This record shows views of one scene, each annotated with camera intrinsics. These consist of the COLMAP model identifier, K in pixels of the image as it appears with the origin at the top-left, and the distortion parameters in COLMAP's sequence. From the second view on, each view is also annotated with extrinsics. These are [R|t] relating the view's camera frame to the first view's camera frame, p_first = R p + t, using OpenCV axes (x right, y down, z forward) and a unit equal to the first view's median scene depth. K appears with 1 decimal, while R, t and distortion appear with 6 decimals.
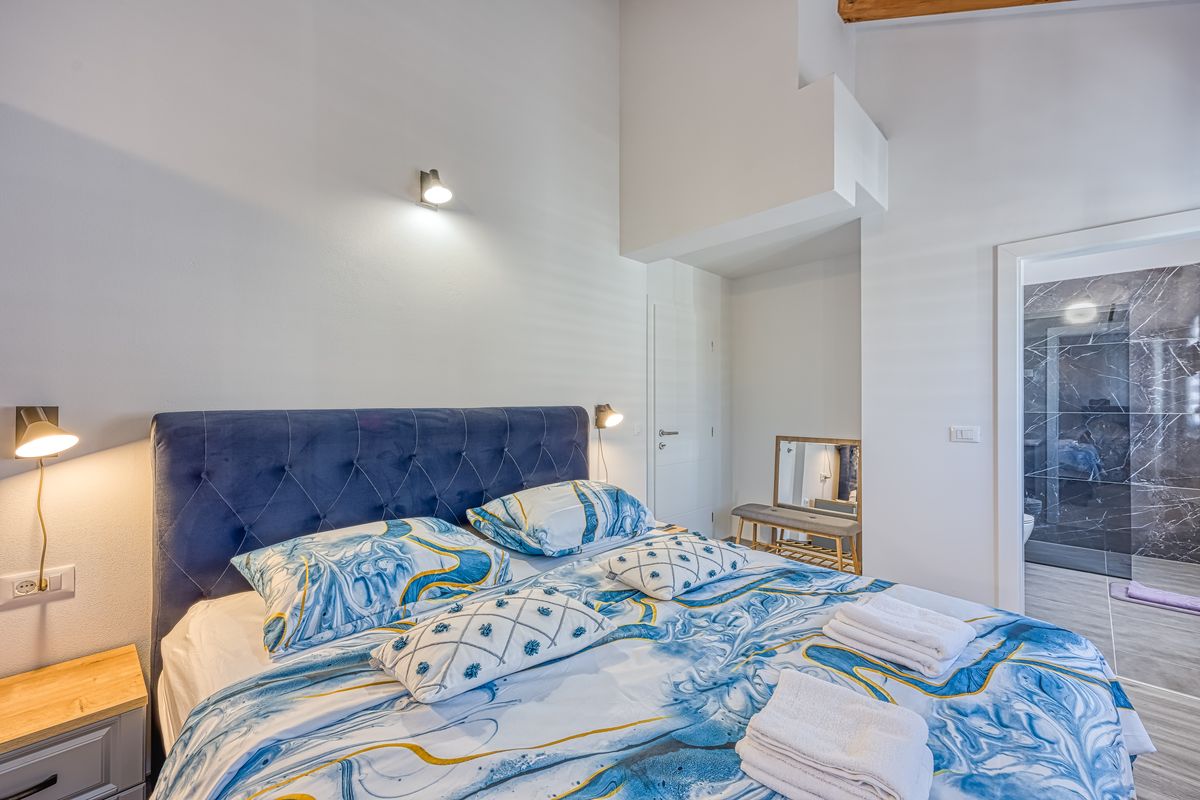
lens RADIAL K [[485.8, 0, 600.0], [0, 485.8, 400.0], [0, 0, 1]] dist [0.000314, 0.000115]
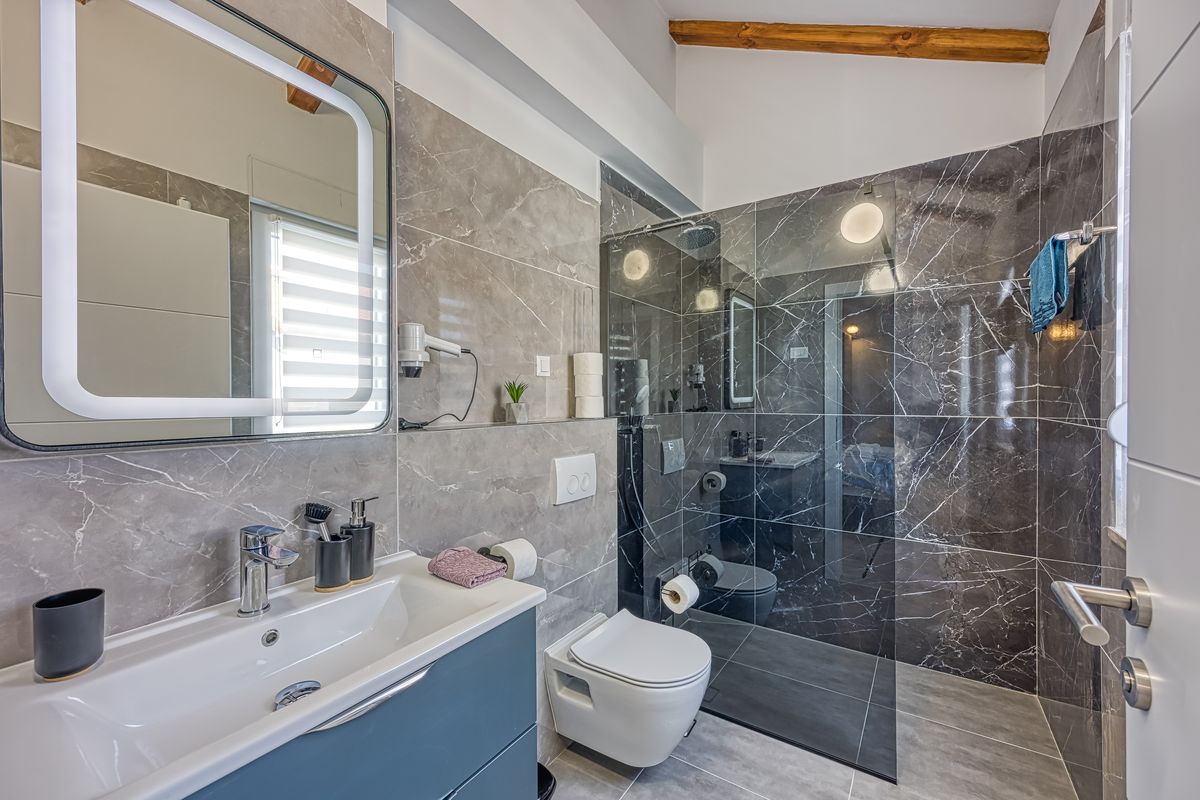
lens RADIAL K [[485.8, 0, 600.0], [0, 485.8, 400.0], [0, 0, 1]] dist [0.000314, 0.000115]
pose [[0.983117, 0.007325, 0.182829, 0.635385], [-0.007003, 0.999973, -0.002408, 0.012930], [-0.182842, 0.001087, 0.983142, 0.517056]]
